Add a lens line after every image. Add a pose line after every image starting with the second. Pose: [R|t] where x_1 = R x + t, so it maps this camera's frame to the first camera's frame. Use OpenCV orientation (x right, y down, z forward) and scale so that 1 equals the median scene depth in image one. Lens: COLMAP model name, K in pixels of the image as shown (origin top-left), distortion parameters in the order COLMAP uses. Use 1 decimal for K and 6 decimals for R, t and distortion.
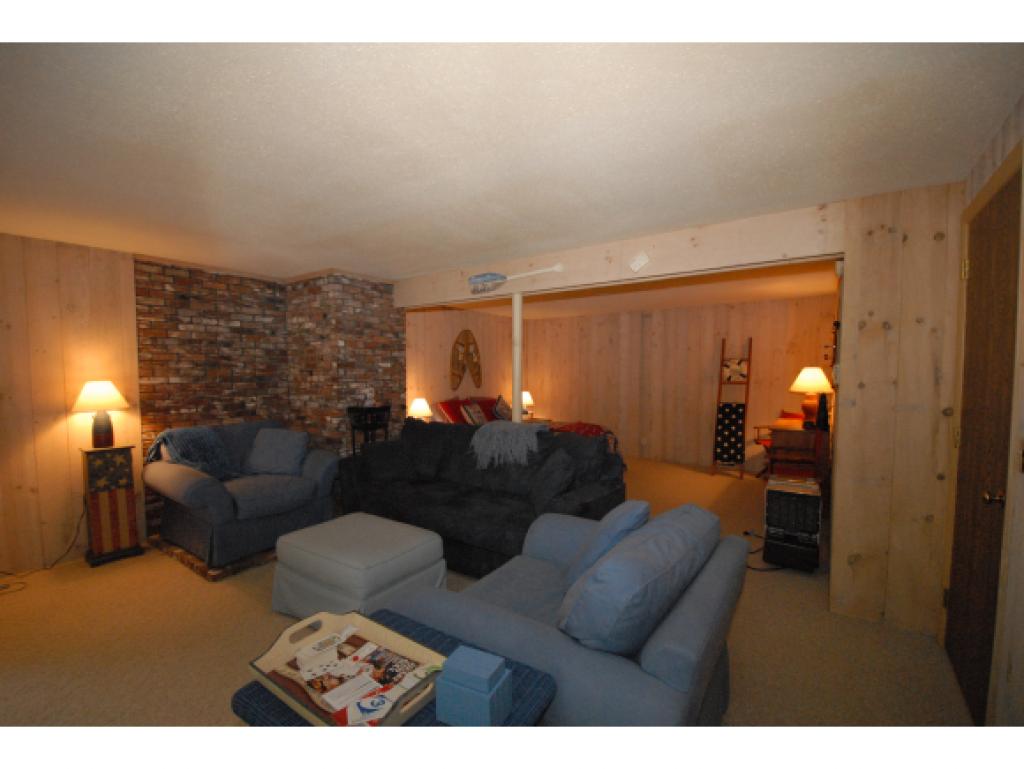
lens RADIAL K [[451.3, 0, 515.8], [0, 451.3, 387.3], [0, 0, 1]] dist [0.003997, -0.000190]
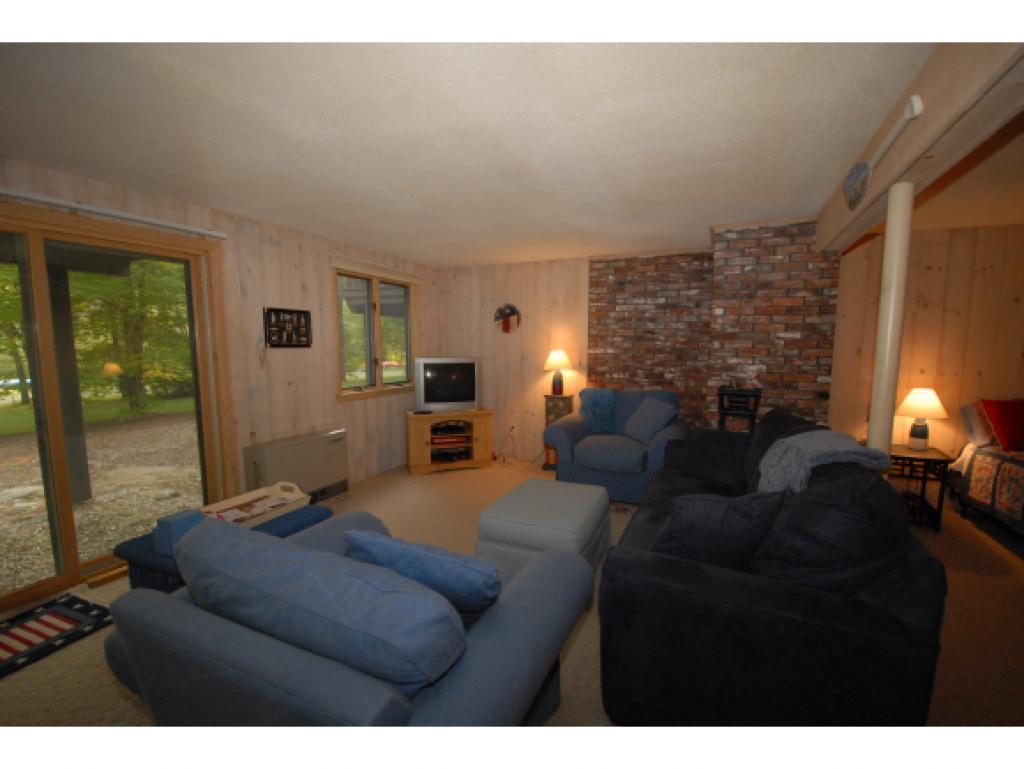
lens RADIAL K [[451.3, 0, 513.7], [0, 451.3, 391.6], [0, 0, 1]] dist [0.003997, -0.000190]
pose [[0.169233, 0.101862, -0.980298, 0.411731], [-0.038342, 0.994572, 0.096726, -0.012812], [0.984830, 0.021217, 0.172220, 0.466324]]
